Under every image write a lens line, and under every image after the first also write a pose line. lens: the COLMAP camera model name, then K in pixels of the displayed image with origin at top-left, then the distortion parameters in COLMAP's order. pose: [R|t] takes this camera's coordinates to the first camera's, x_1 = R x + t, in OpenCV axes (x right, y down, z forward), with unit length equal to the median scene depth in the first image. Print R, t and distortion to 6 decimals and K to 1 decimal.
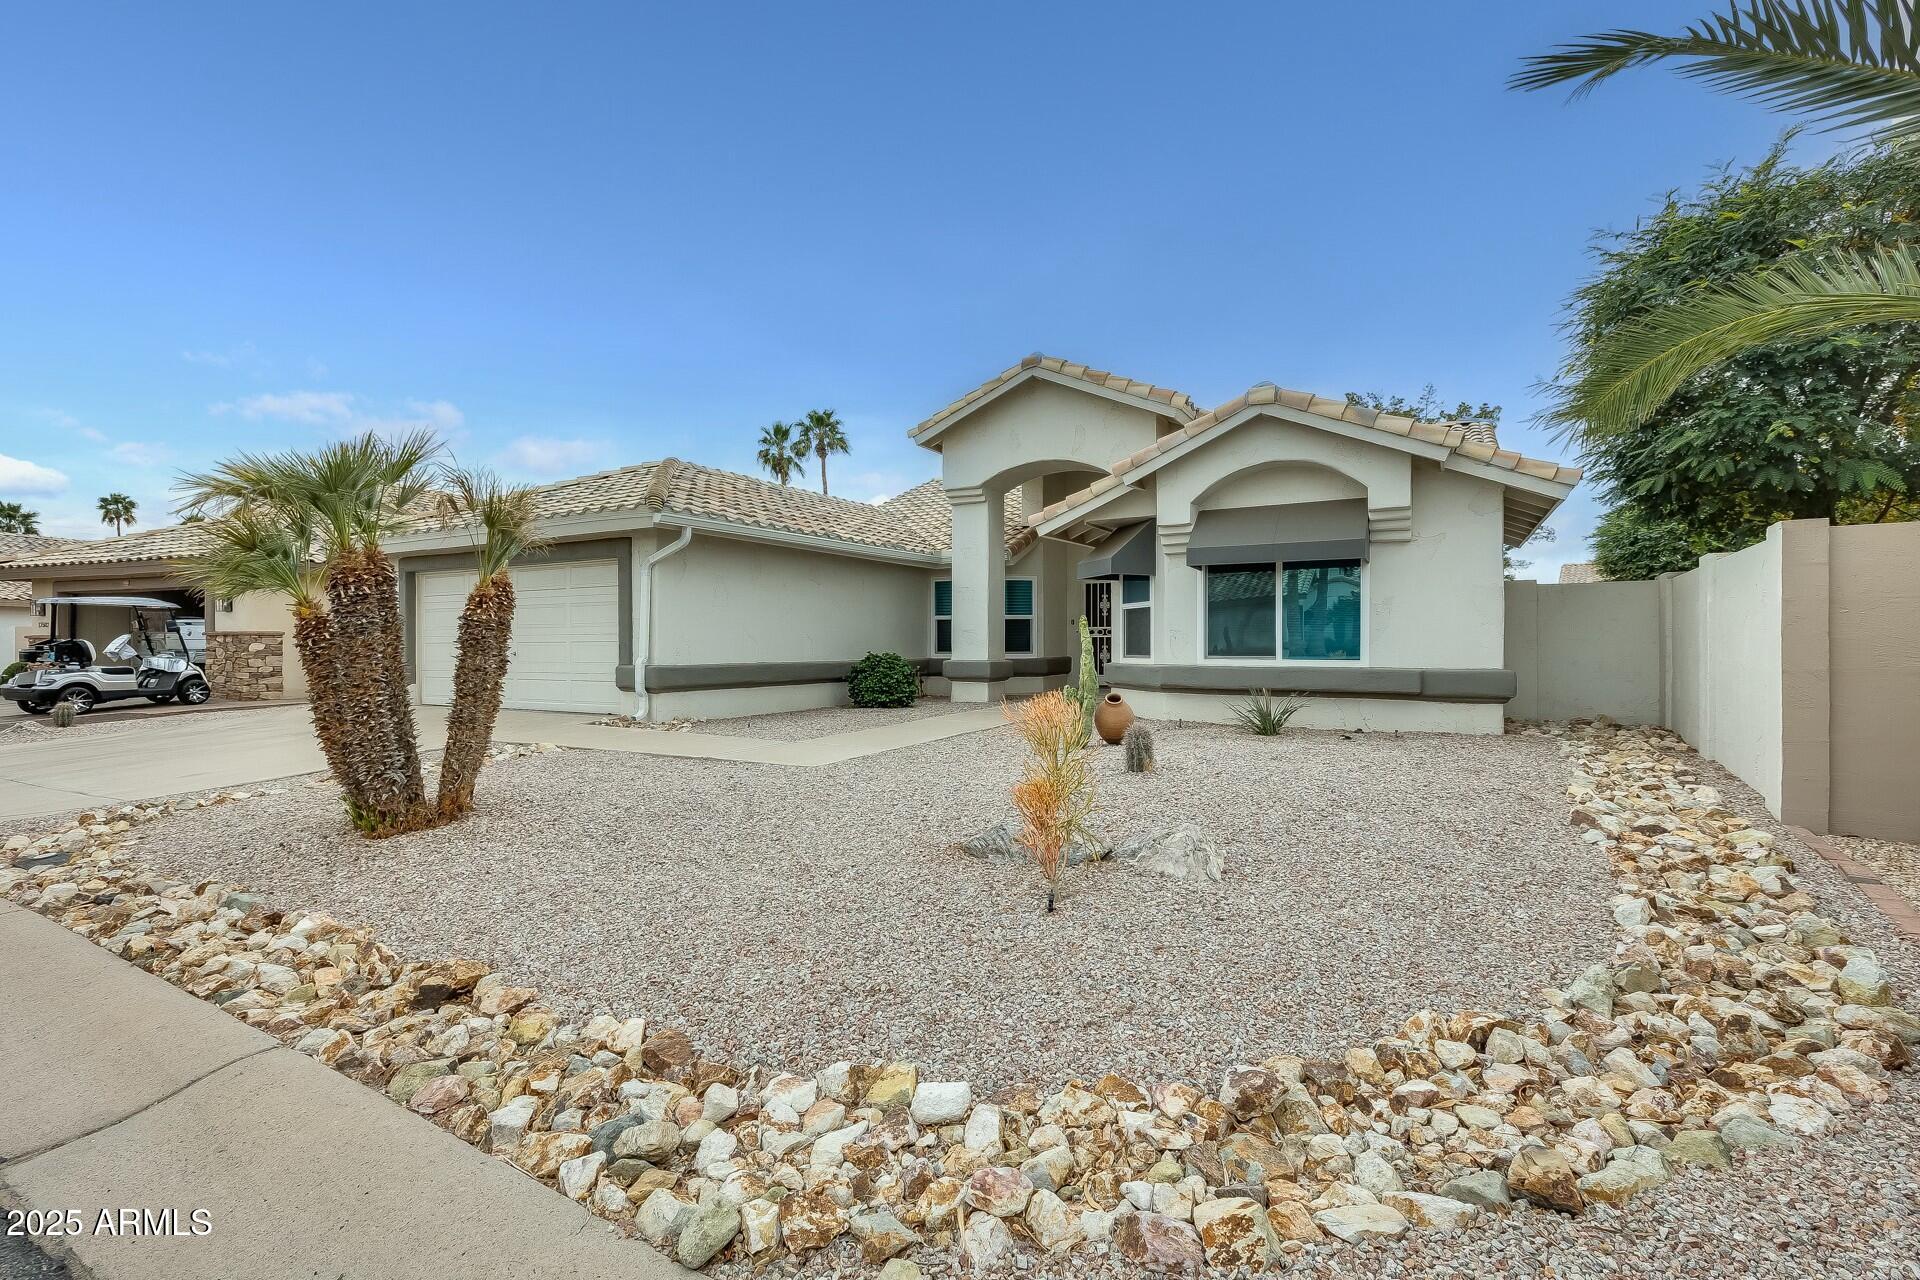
lens RADIAL K [[864.6, 0, 960.0], [0, 864.6, 640.0], [0, 0, 1]] dist [0.001262, 0.000210]
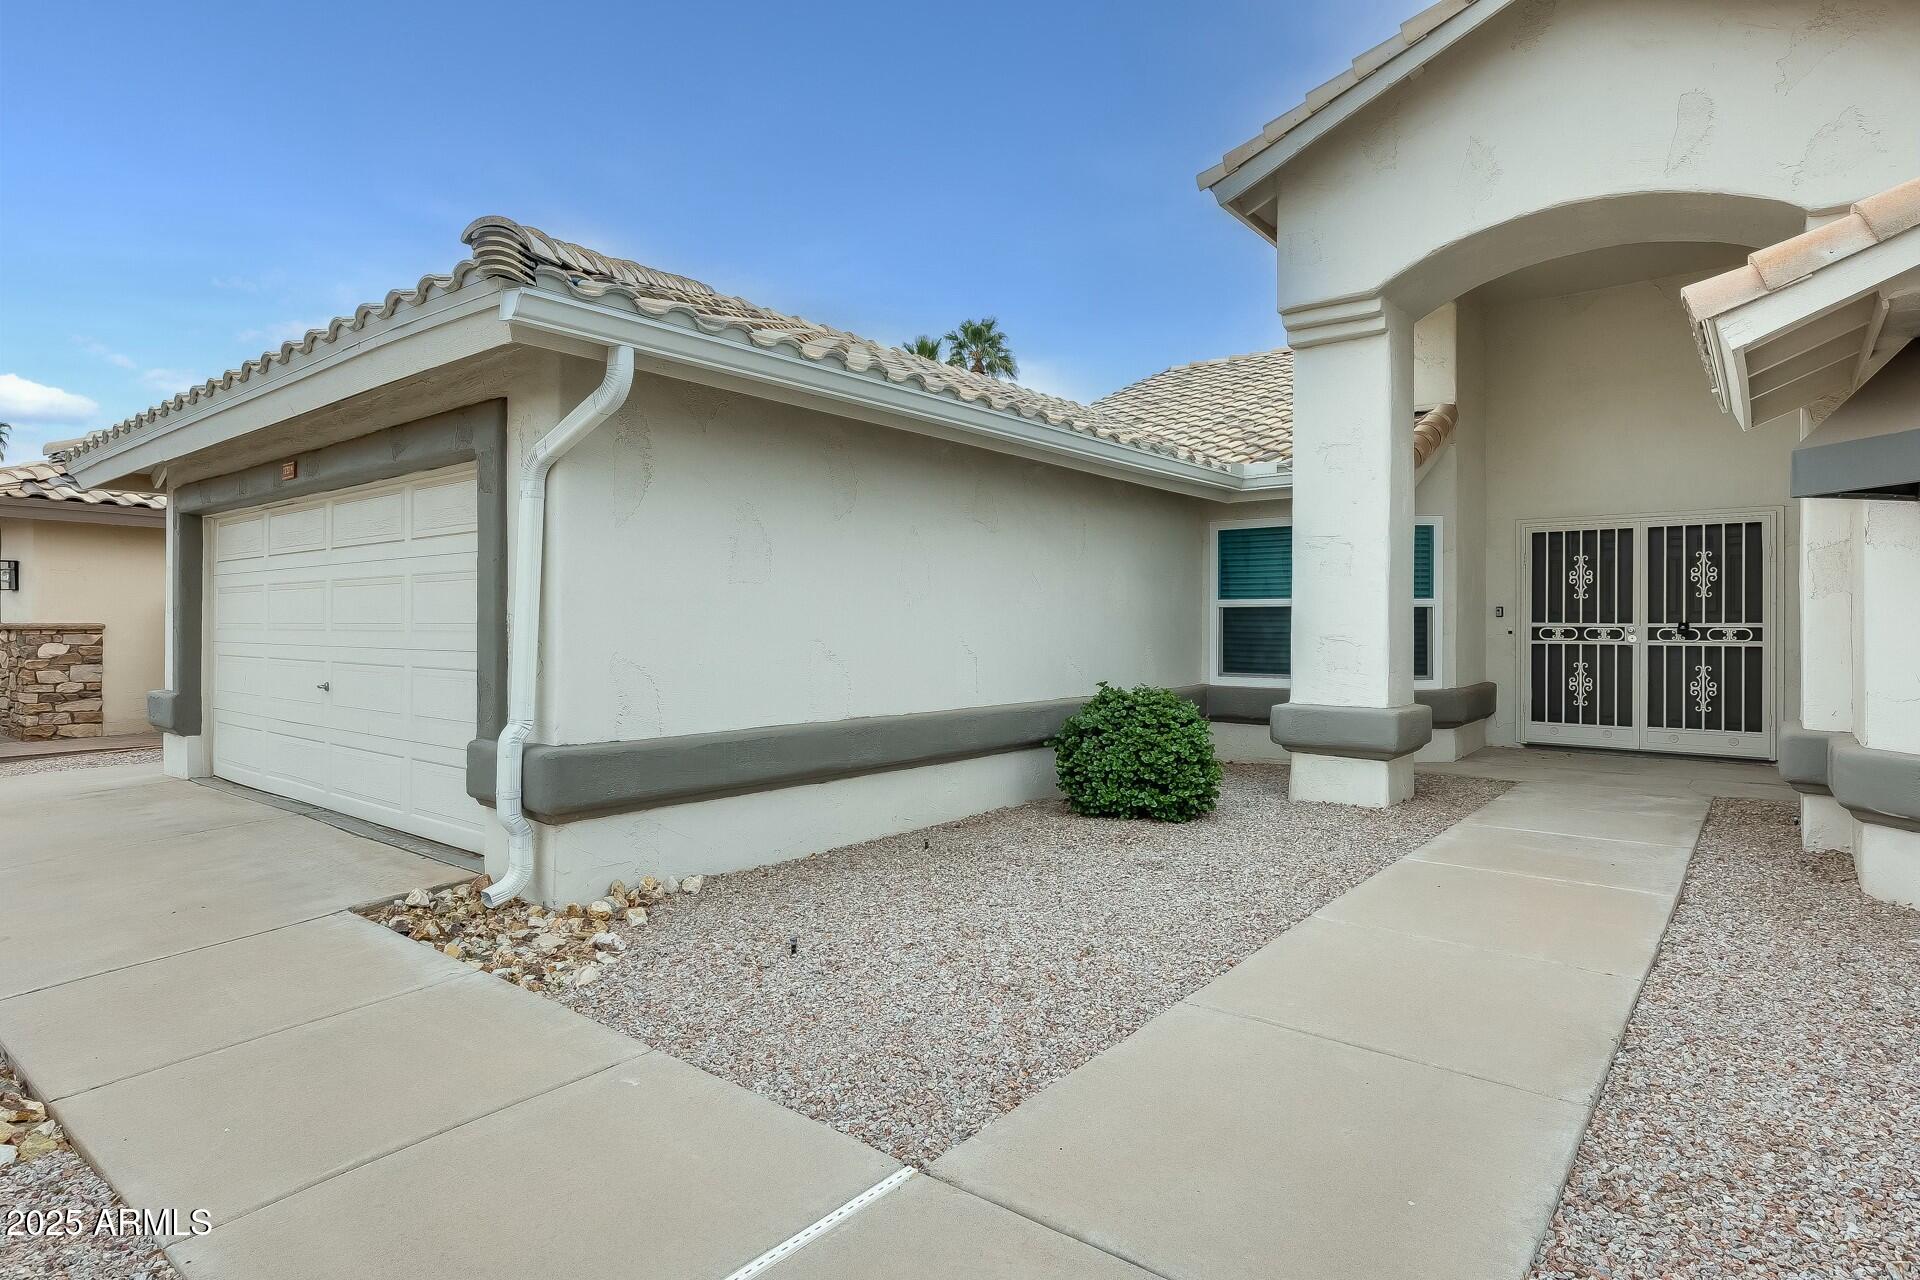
lens RADIAL K [[1031.0, 0, 960.0], [0, 1031.0, 640.0], [0, 0, 1]] dist [0.000608, 0.000612]
pose [[0.985046, 0.008660, -0.172075, -0.076115], [-0.005368, 0.999794, 0.019588, -0.016172], [0.172209, -0.018371, 0.984889, 0.411287]]
